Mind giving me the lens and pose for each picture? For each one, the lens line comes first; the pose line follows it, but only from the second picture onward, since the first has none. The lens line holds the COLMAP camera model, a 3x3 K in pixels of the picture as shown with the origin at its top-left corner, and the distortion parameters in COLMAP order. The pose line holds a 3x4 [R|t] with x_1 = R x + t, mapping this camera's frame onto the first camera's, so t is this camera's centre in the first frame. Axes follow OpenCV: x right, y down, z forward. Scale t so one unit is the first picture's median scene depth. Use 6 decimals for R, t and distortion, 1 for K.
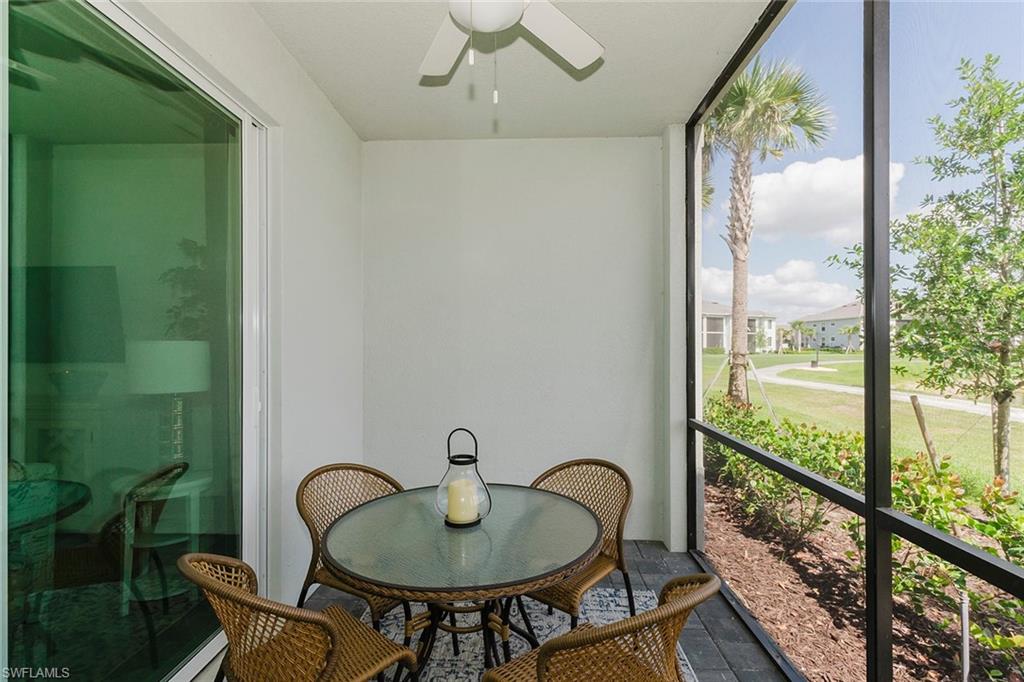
lens RADIAL K [[493.2, 0, 512.0], [0, 493.2, 341.0], [0, 0, 1]] dist [0.002043, 0.000570]
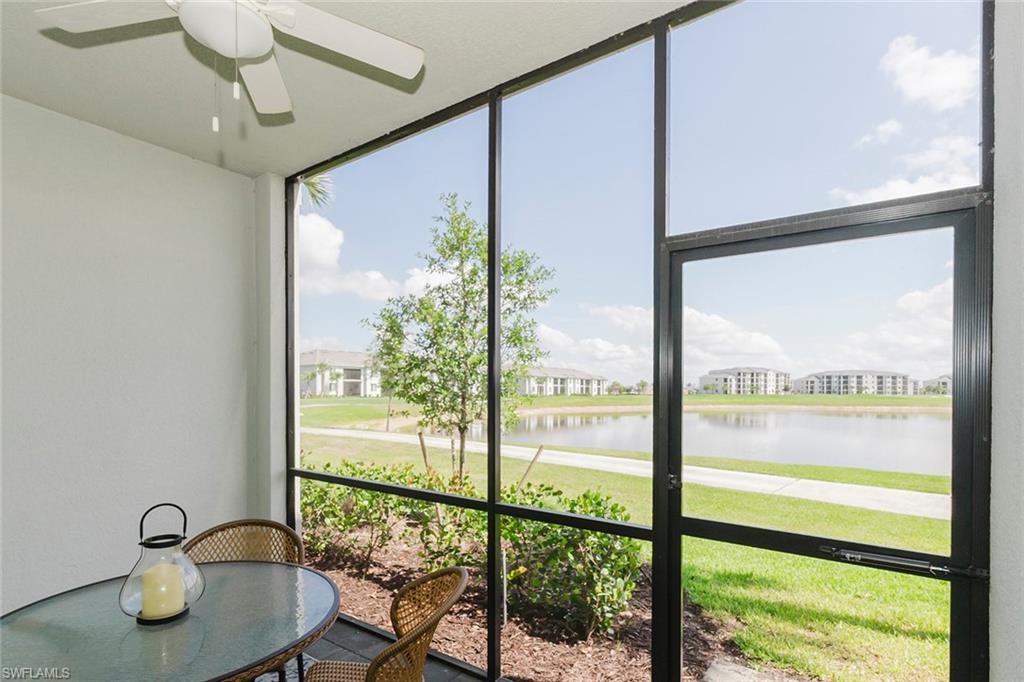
lens RADIAL K [[528.0, 0, 511.7], [0, 528.0, 392.6], [0, 0, 1]] dist [0.000205, -0.000345]
pose [[0.549843, 0.002026, 0.835265, -0.306485], [-0.014724, 0.999865, 0.007268, -0.013754], [-0.835138, -0.016294, 0.549799, 0.016940]]
